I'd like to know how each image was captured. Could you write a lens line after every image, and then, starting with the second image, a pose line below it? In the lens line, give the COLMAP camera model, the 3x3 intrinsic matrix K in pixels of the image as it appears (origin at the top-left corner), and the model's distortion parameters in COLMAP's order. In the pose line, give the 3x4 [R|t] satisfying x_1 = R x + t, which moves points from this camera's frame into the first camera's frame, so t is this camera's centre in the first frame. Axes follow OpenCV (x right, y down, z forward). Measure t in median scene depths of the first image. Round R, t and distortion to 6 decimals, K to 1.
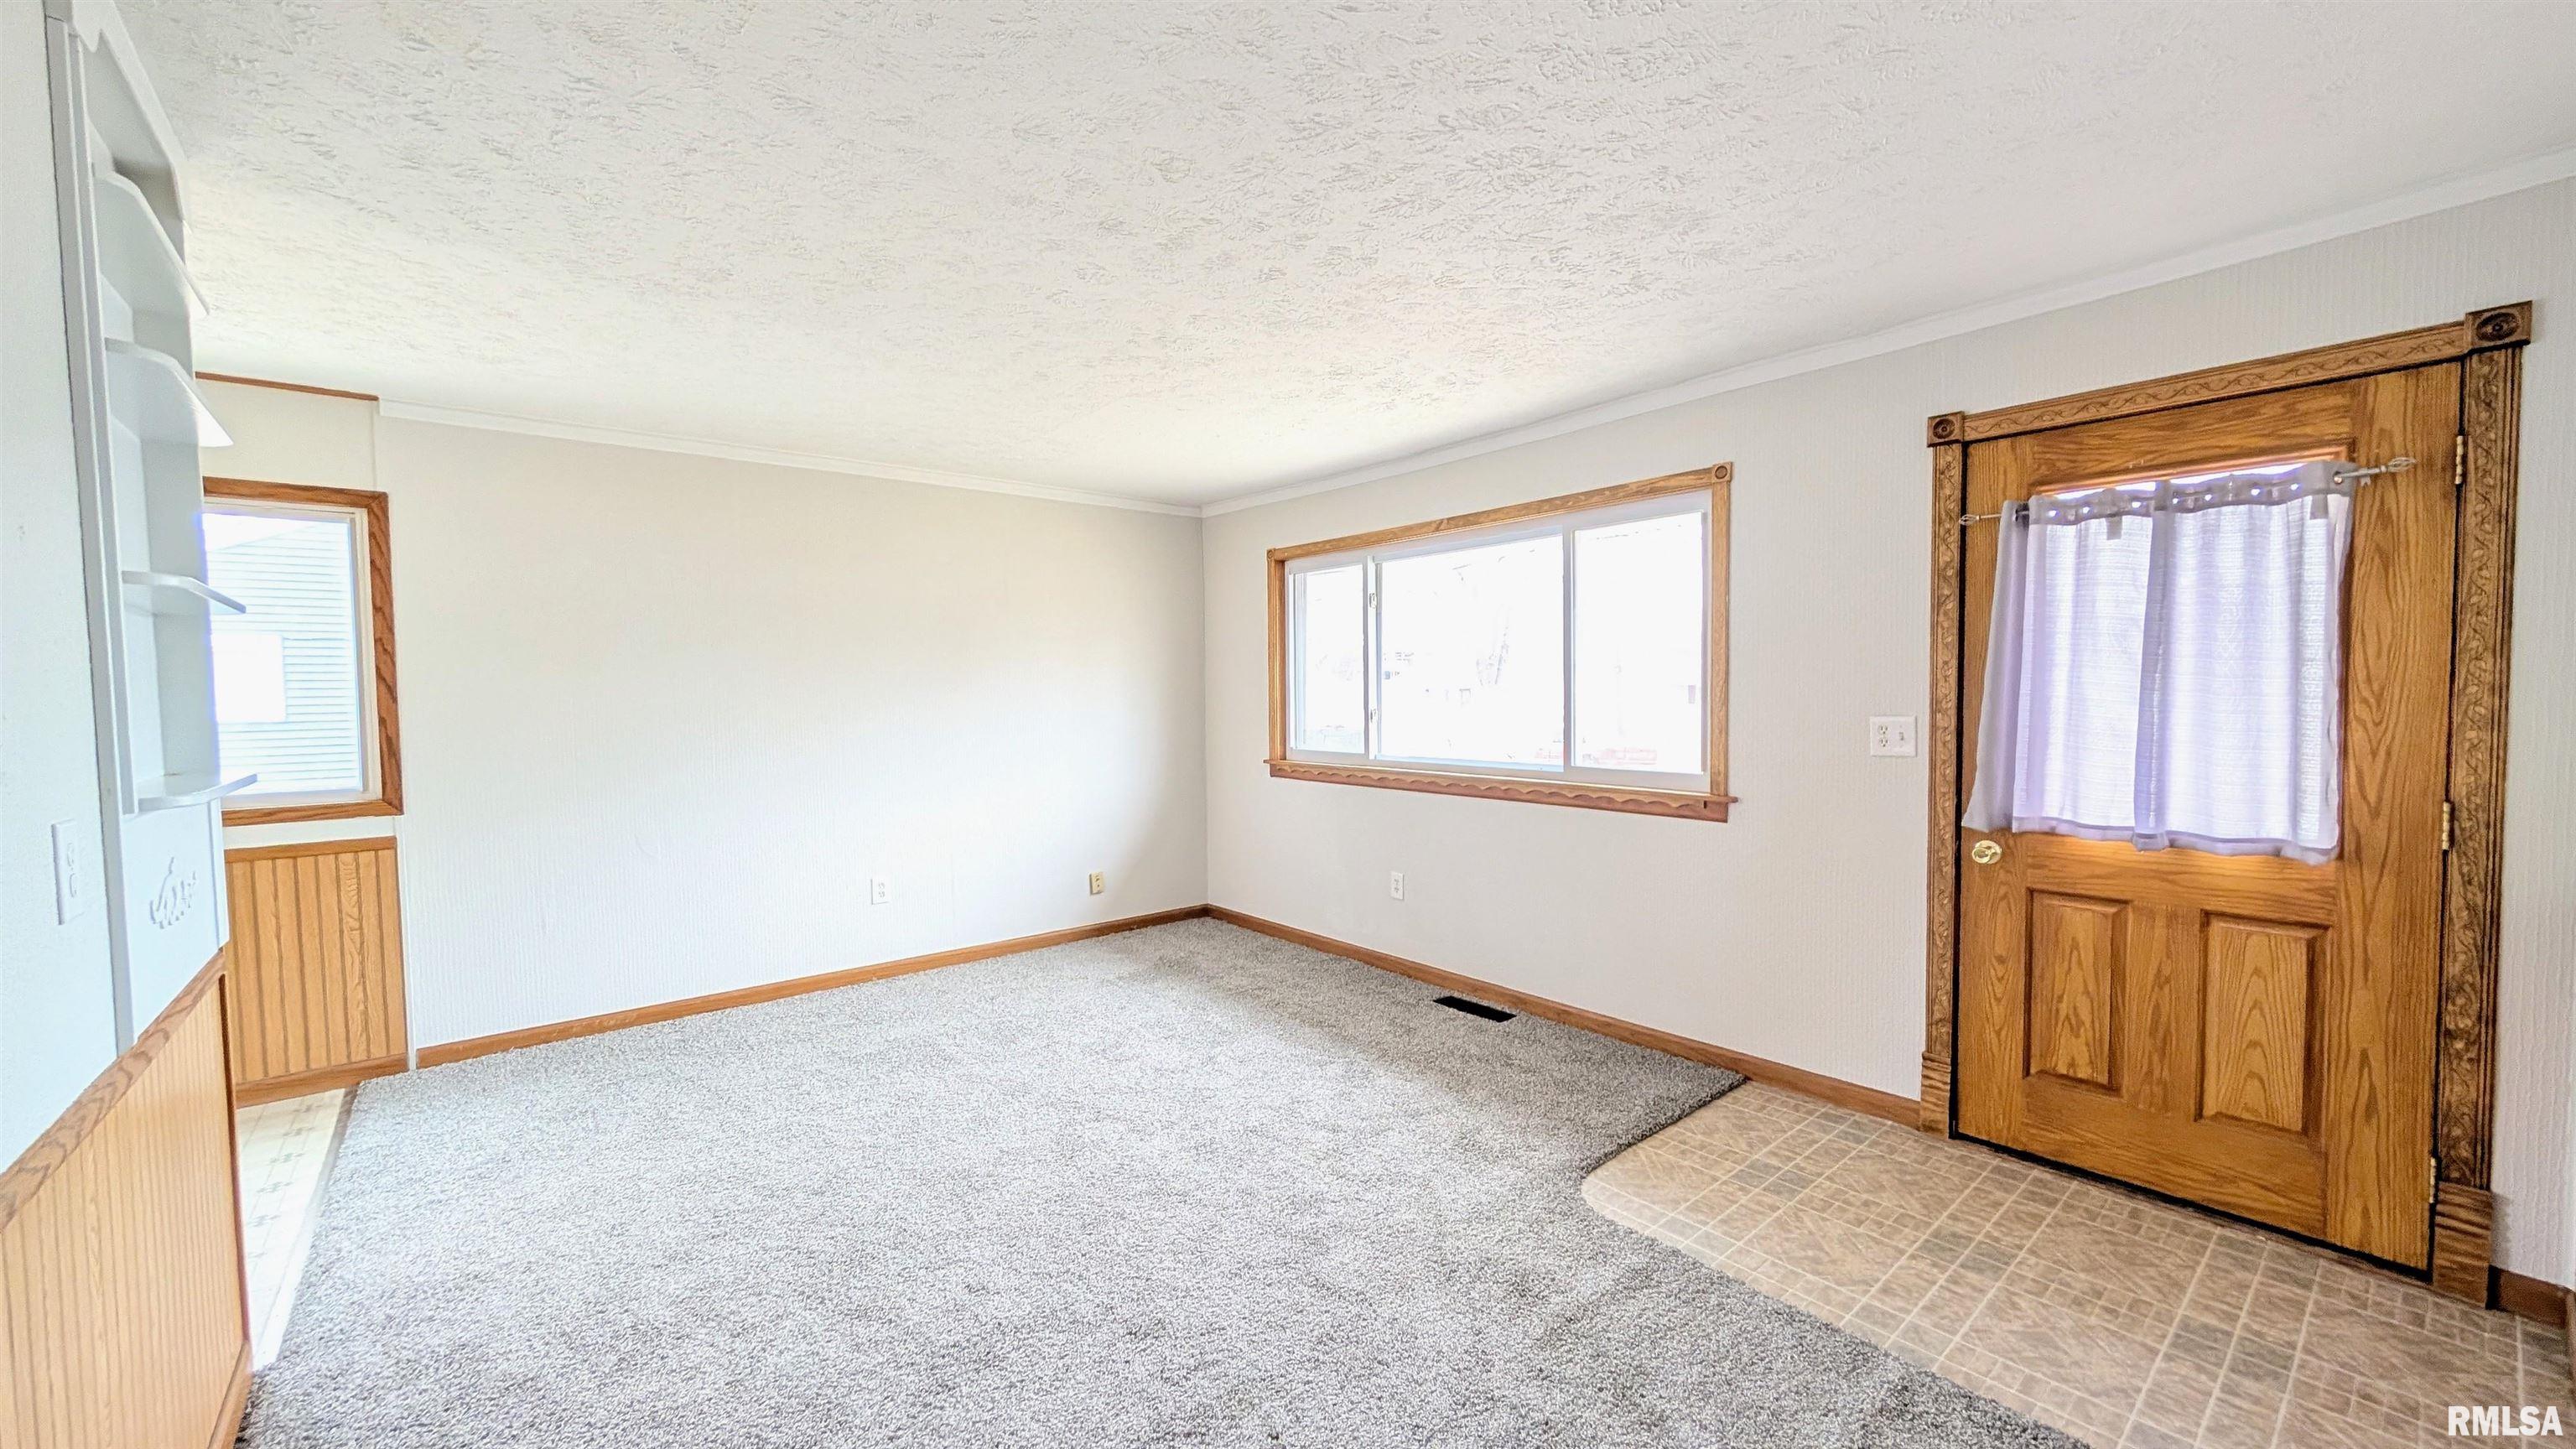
lens RADIAL K [[976.5, 0, 1293.0], [0, 976.5, 727.2], [0, 0, 1]] dist [-0.001517, 0.001024]
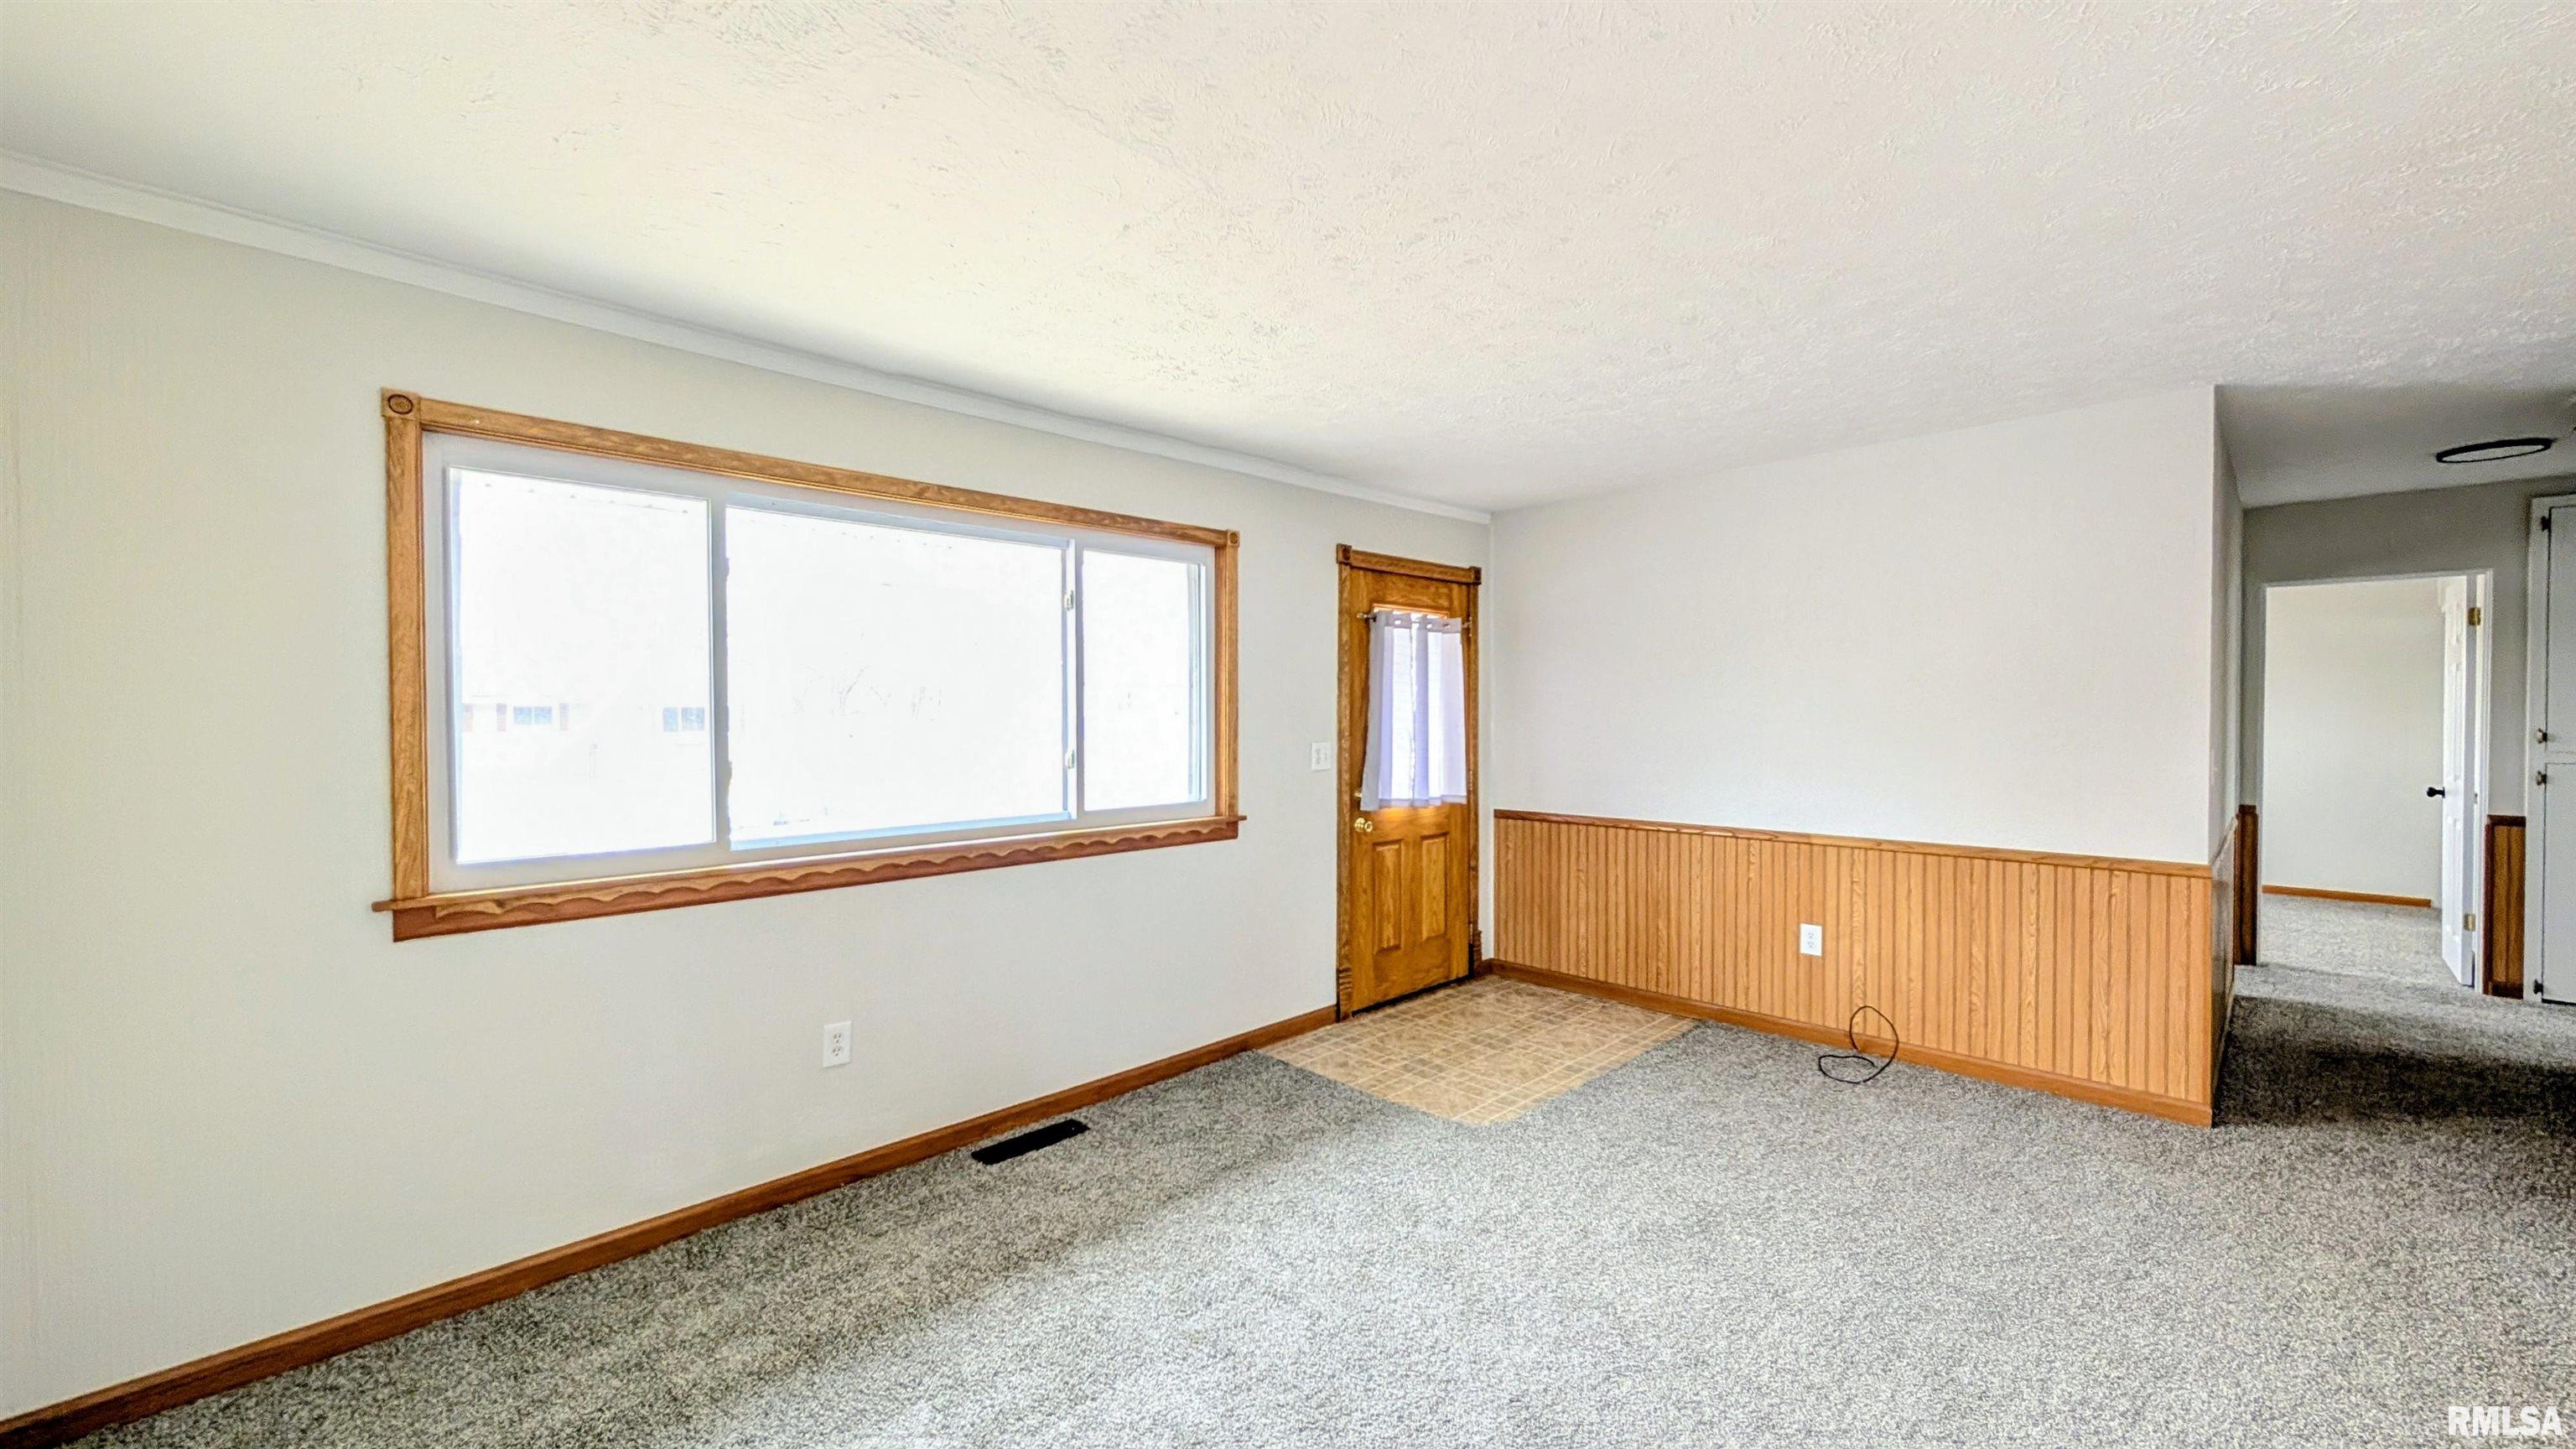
lens RADIAL K [[1003.2, 0, 1287.0], [0, 1003.2, 728.8], [0, 0, 1]] dist [-0.000550, 0.000307]
pose [[-0.087898, -0.000460, 0.996129, -0.884106], [0.048744, 0.998800, 0.004762, -0.042159], [-0.994936, 0.048974, -0.087770, 1.225003]]
